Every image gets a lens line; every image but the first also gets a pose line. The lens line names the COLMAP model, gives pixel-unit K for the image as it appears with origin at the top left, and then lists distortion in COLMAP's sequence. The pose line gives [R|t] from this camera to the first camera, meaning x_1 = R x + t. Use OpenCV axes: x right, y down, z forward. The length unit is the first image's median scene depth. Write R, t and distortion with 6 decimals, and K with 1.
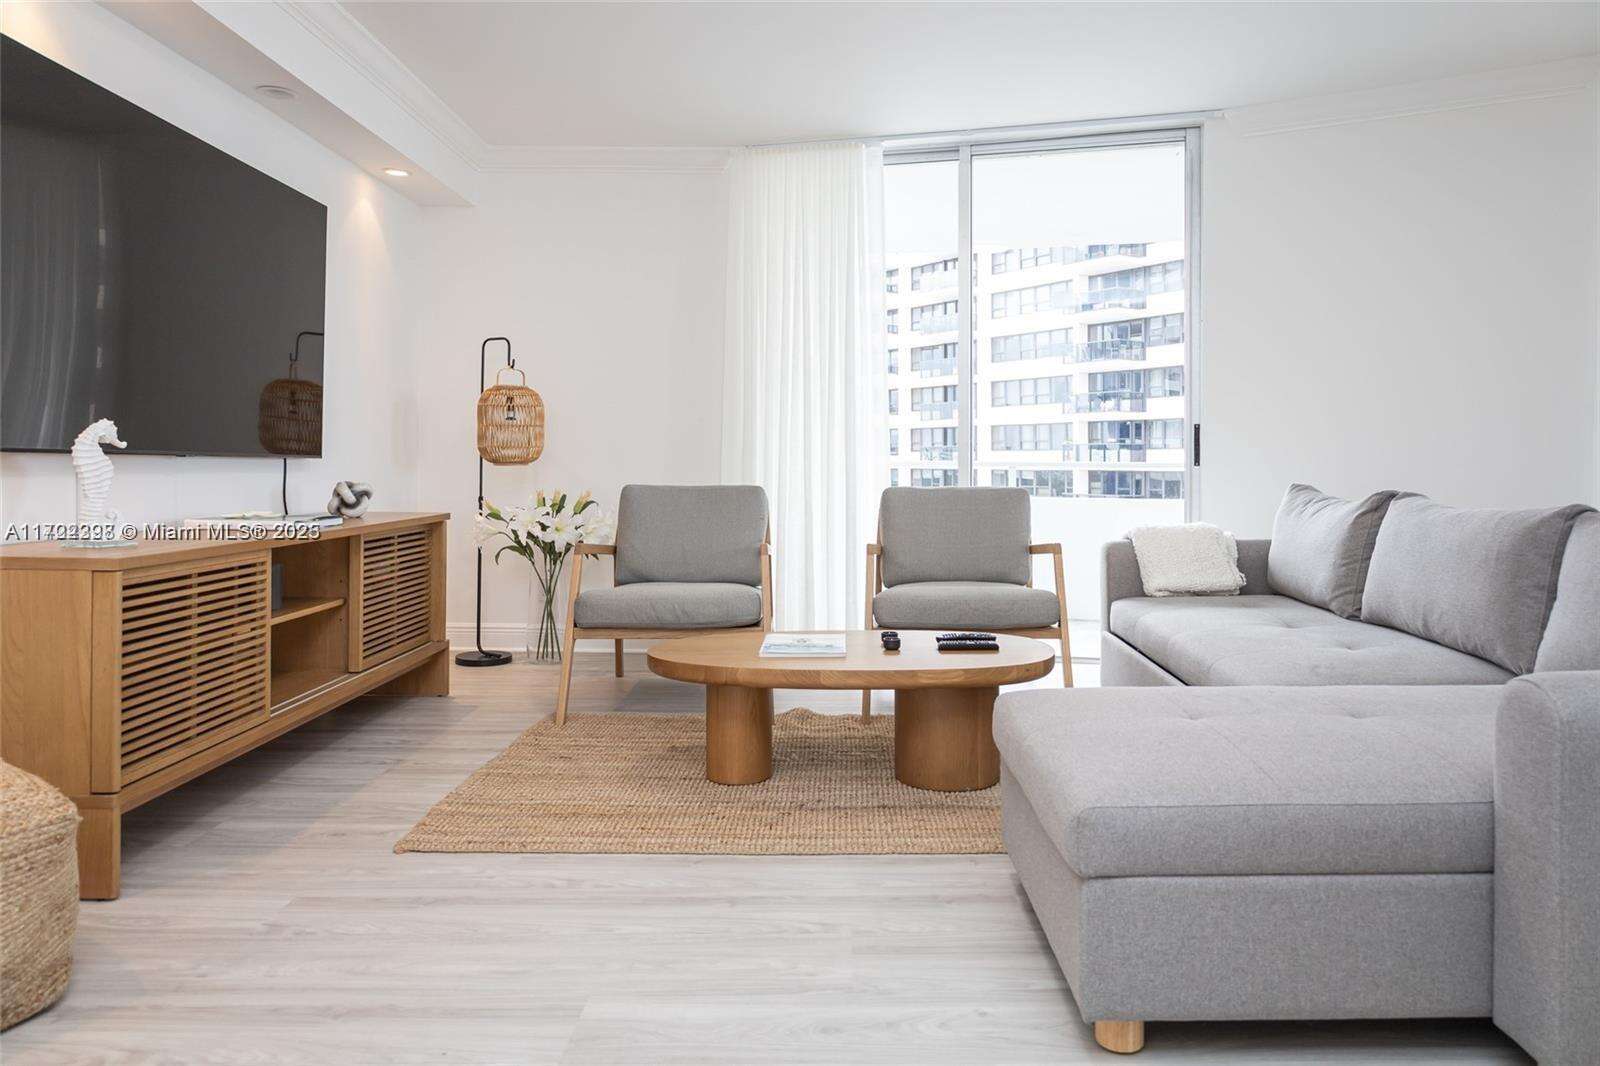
lens RADIAL K [[1059.2, 0, 861.5], [0, 1059.2, 461.9], [0, 0, 1]] dist [0.001185, 0.000351]
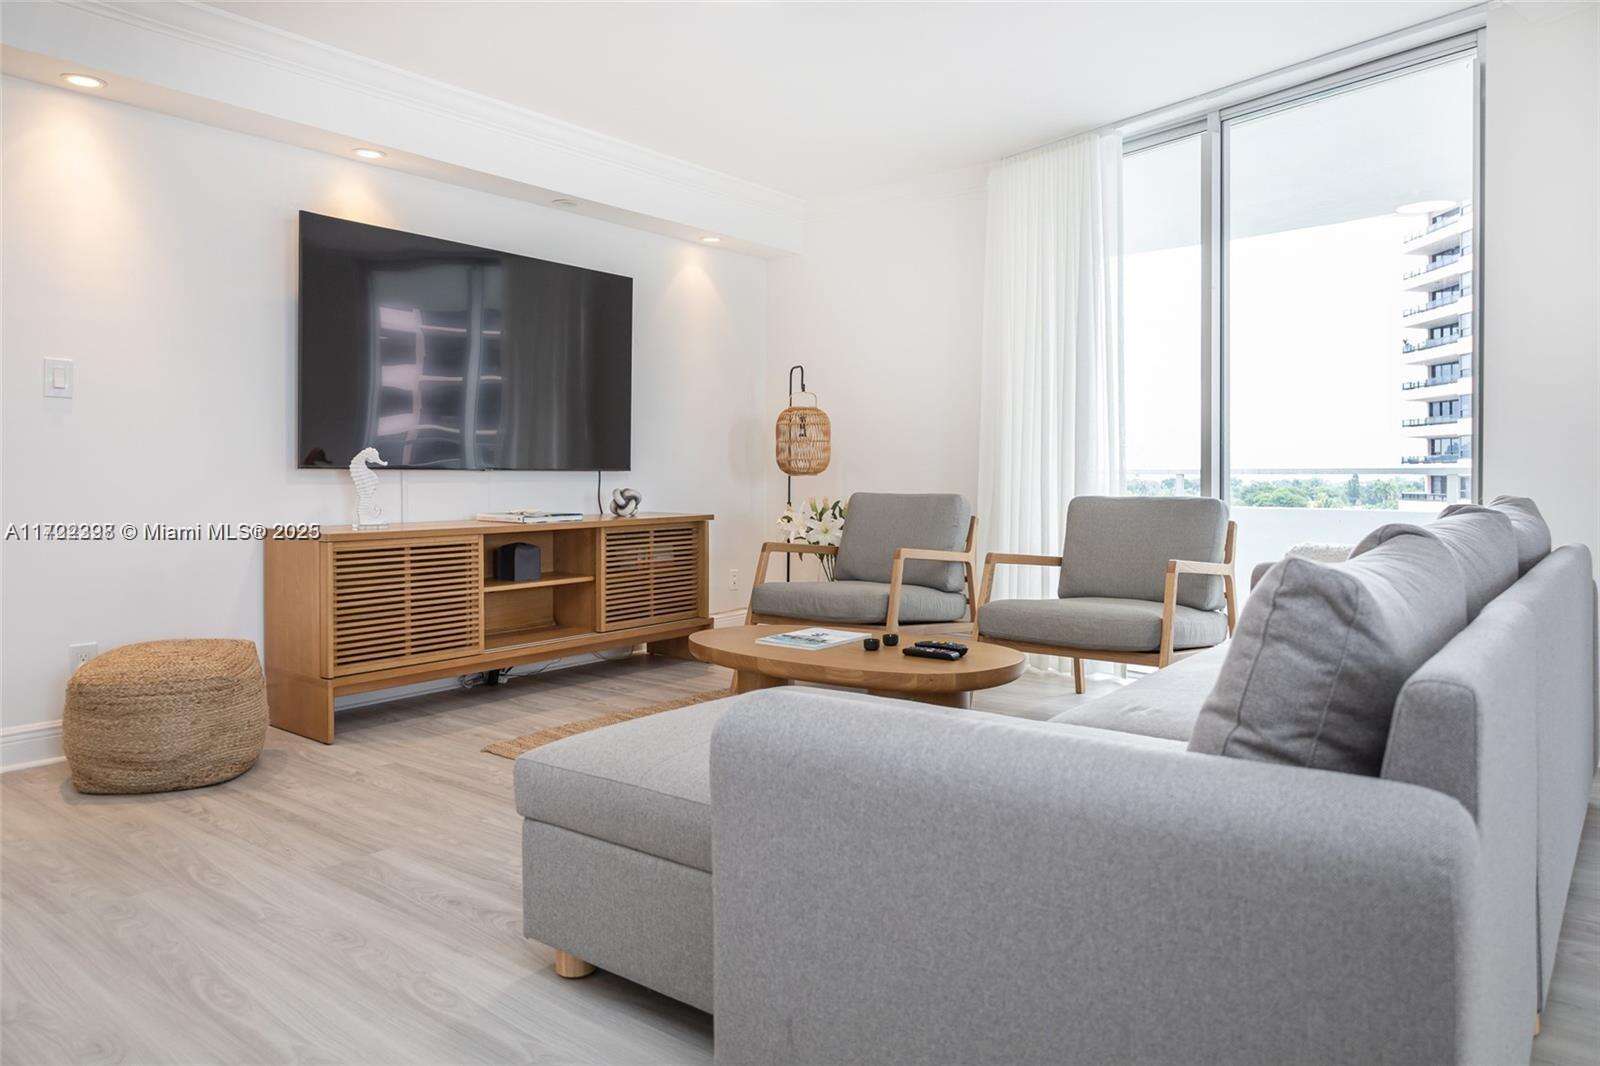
lens RADIAL K [[1071.8, 0, 802.9], [0, 1071.8, 489.3], [0, 0, 1]] dist [0.008276, 0.003701]
pose [[0.773308, 0.004683, -0.634013, 0.469266], [0.005337, 0.999889, 0.013895, 0.001962], [0.634008, -0.014129, 0.773197, 0.100687]]
